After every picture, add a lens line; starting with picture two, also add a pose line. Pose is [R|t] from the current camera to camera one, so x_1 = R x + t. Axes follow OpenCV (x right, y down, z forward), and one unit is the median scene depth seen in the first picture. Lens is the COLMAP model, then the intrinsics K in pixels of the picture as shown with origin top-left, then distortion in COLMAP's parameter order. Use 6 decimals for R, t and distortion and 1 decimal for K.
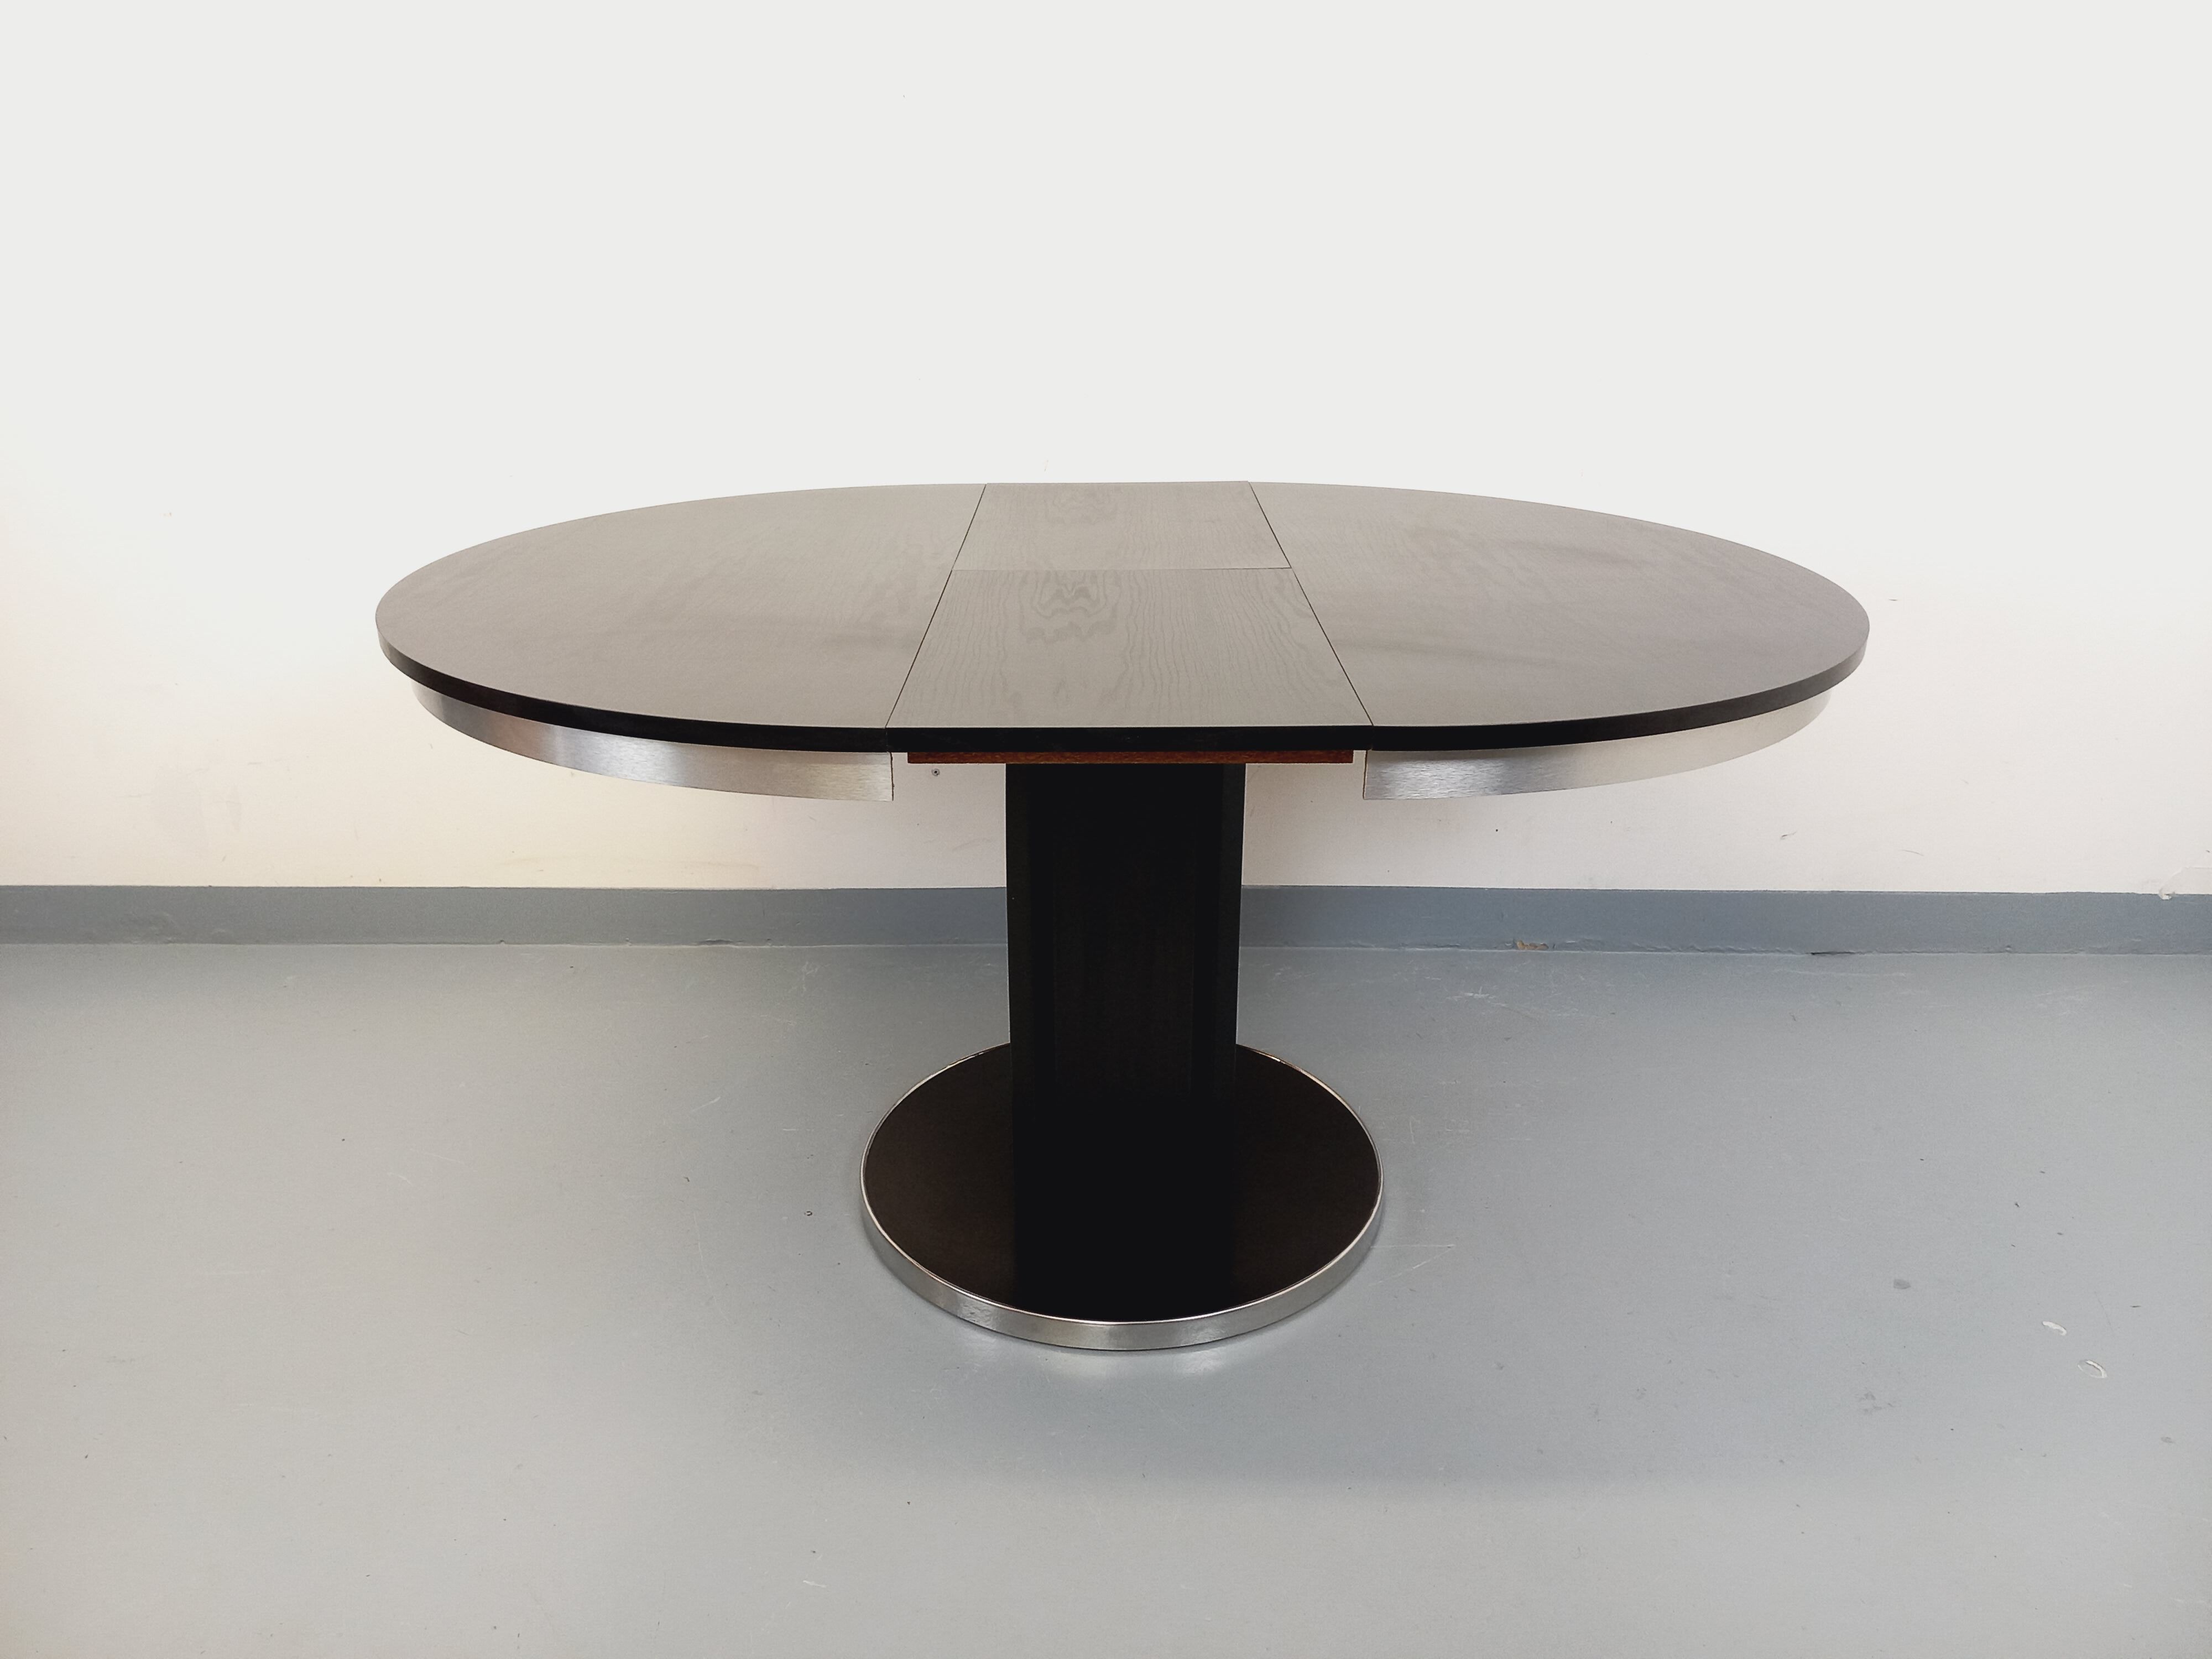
lens RADIAL K [[1636.7, 0, 1112.6], [0, 1636.7, 825.4], [0, 0, 1]] dist [0.045432, -0.035913]
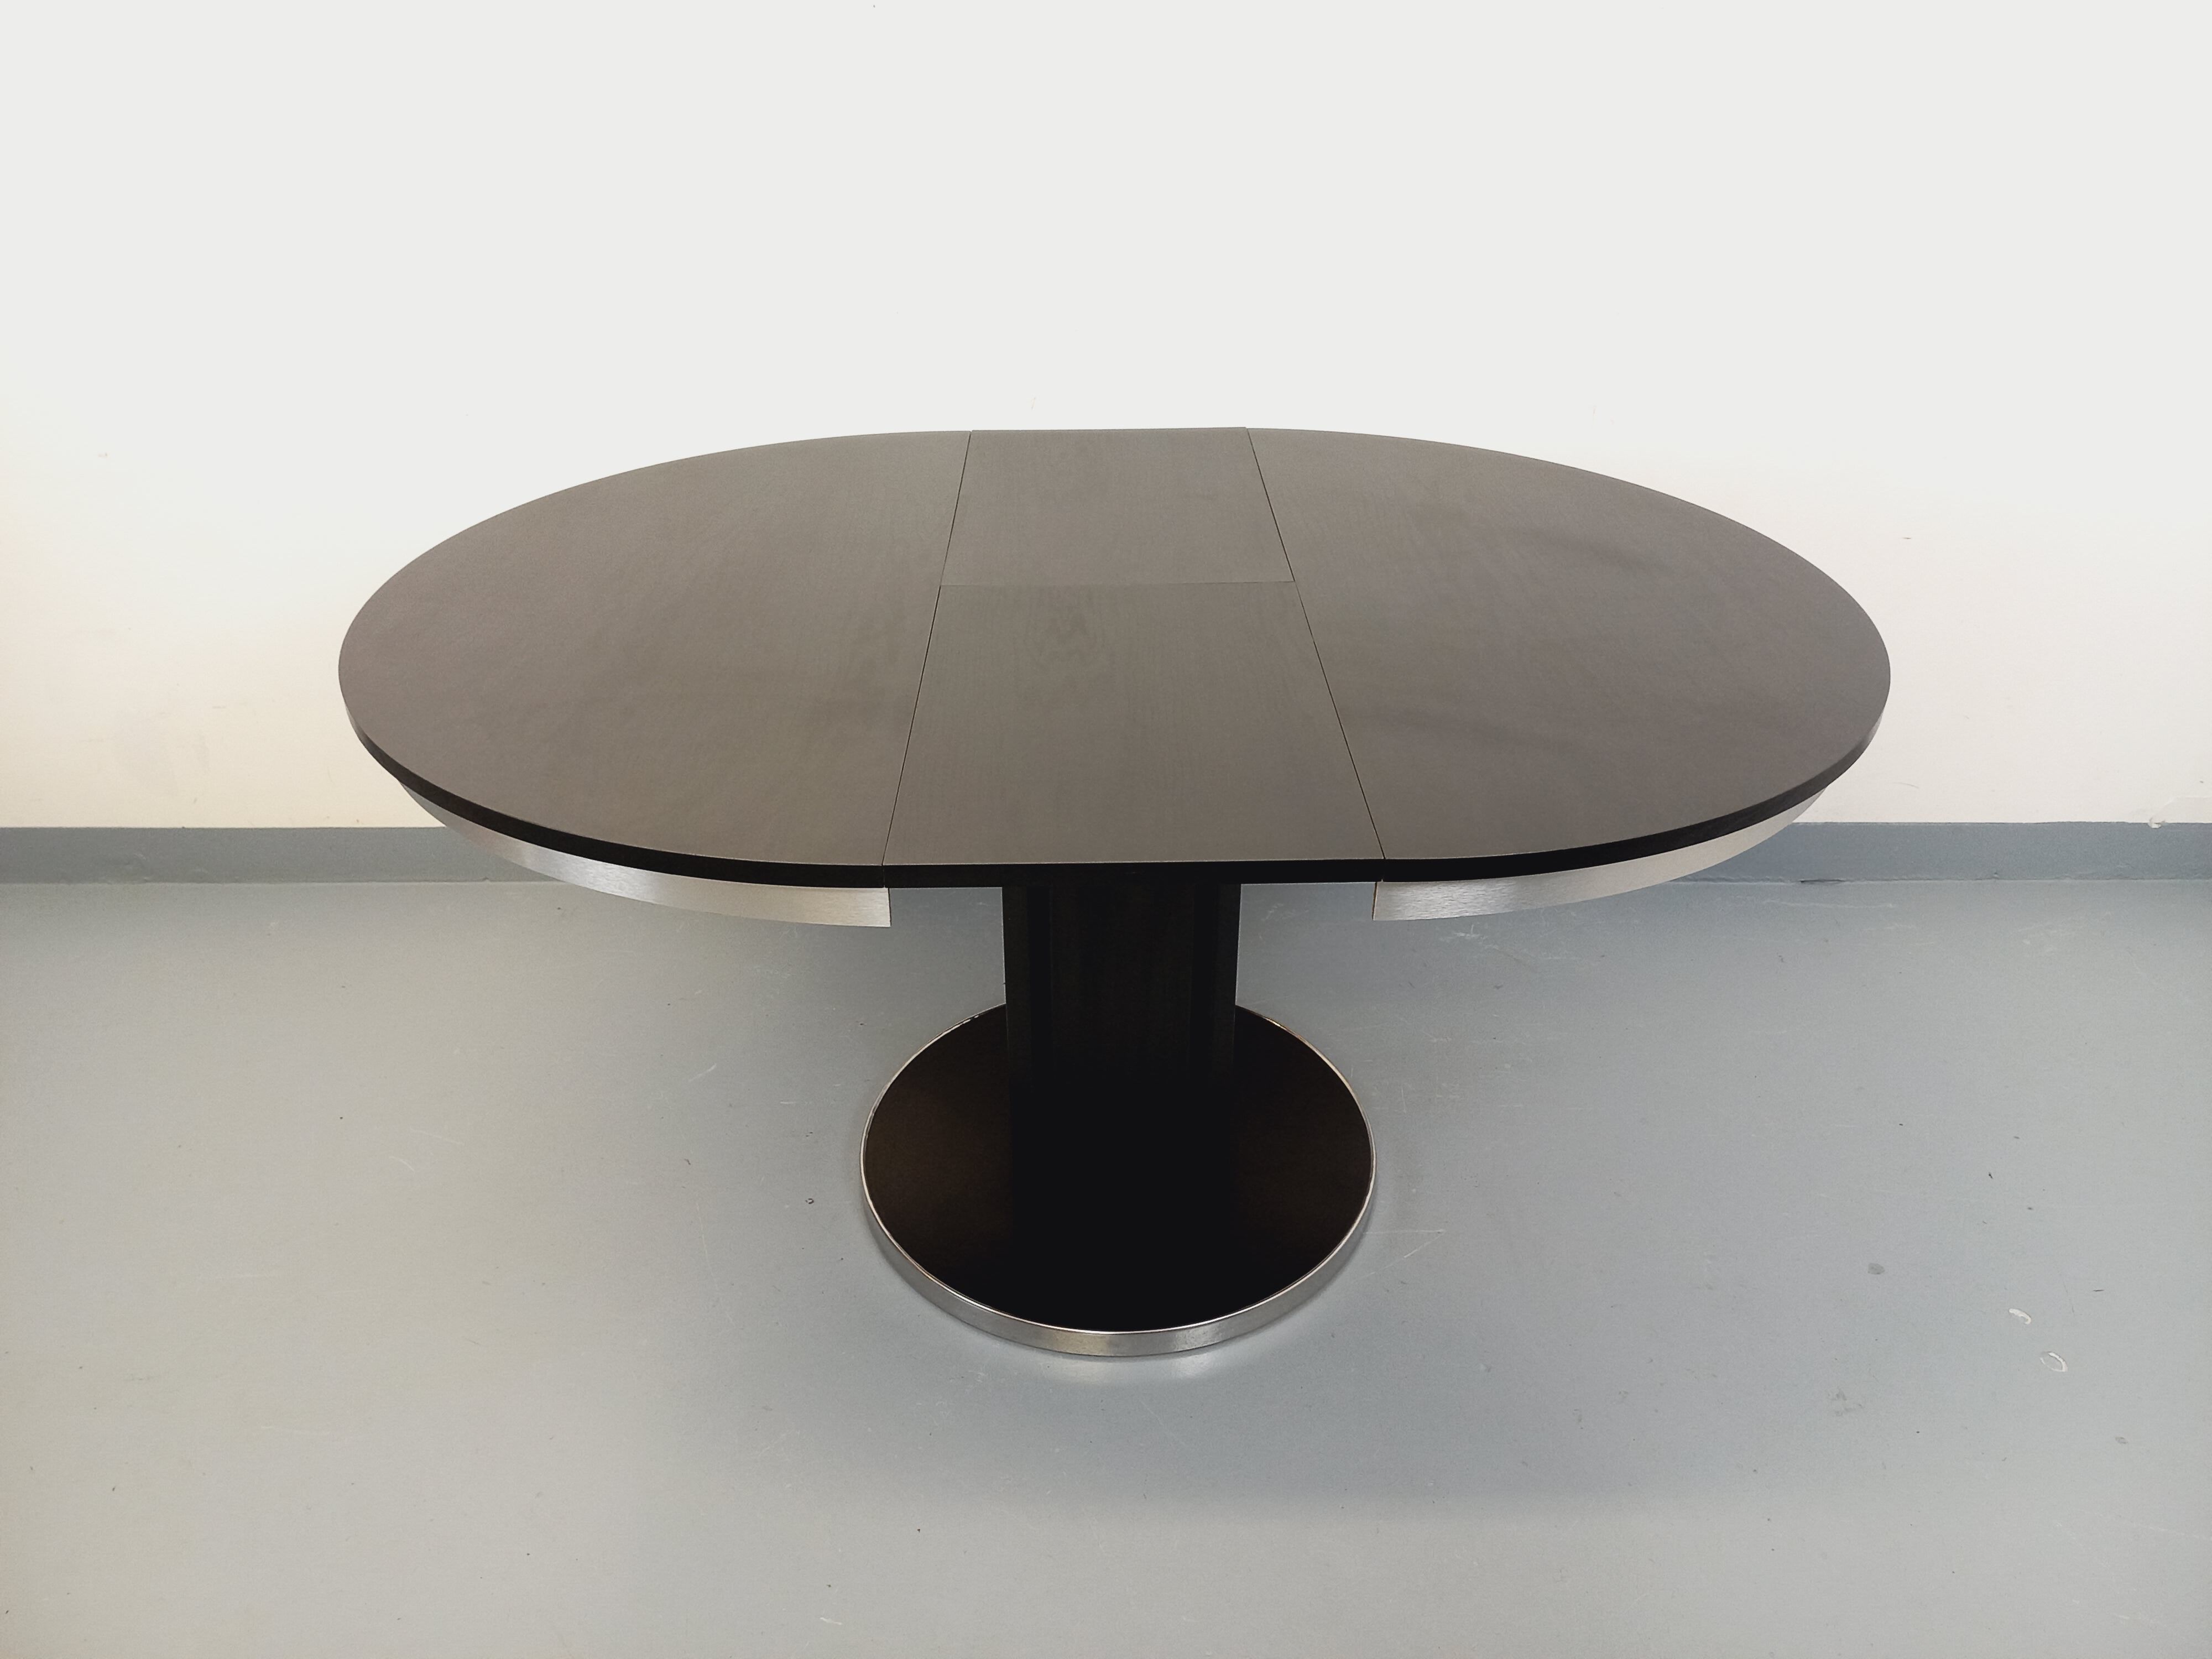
lens RADIAL K [[1636.7, 0, 1122.3], [0, 1636.7, 828.5], [0, 0, 1]] dist [0.045432, -0.035913]
pose [[0.999830, -0.006170, 0.017386, -0.008865], [0.003562, 0.989247, 0.146210, -0.144487], [-0.018102, -0.146124, 0.989101, 0.028661]]
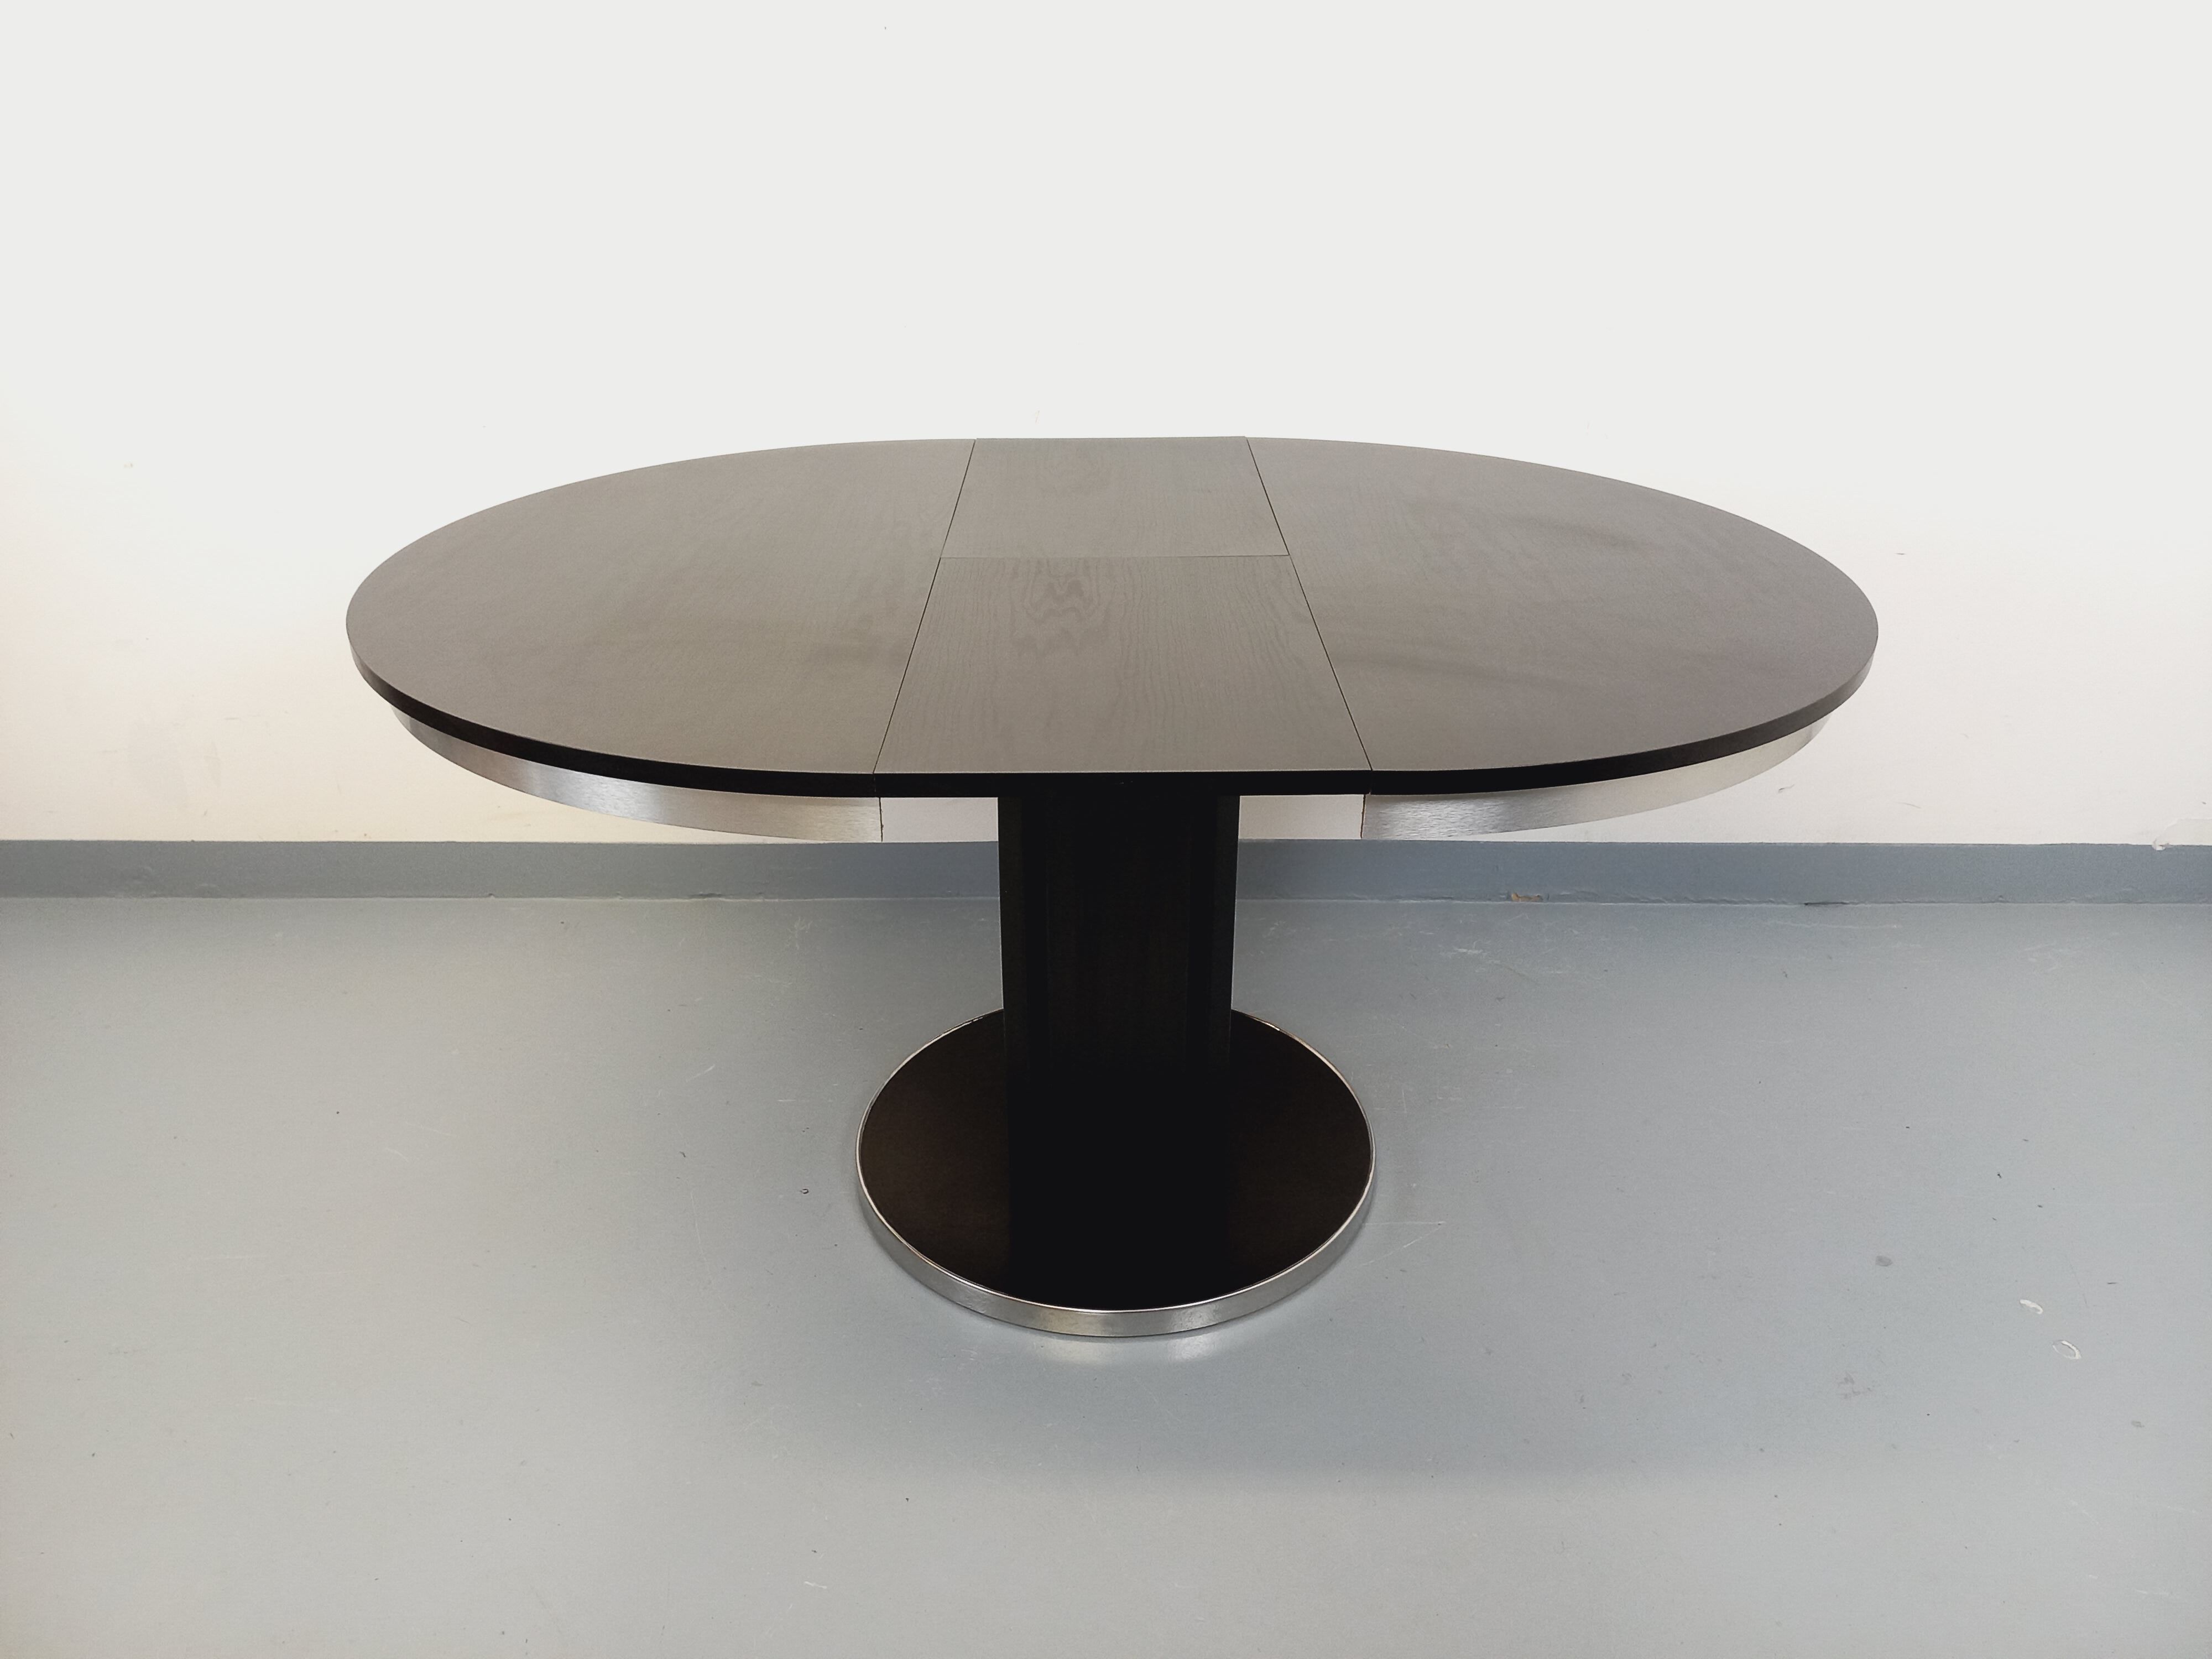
lens RADIAL K [[1636.7, 0, 1123.1], [0, 1636.7, 836.3], [0, 0, 1]] dist [0.045432, -0.035913]
pose [[0.999951, -0.001854, 0.009757, 0.000399], [0.001018, 0.996381, 0.084989, -0.068575], [-0.009879, -0.084974, 0.996334, 0.014759]]
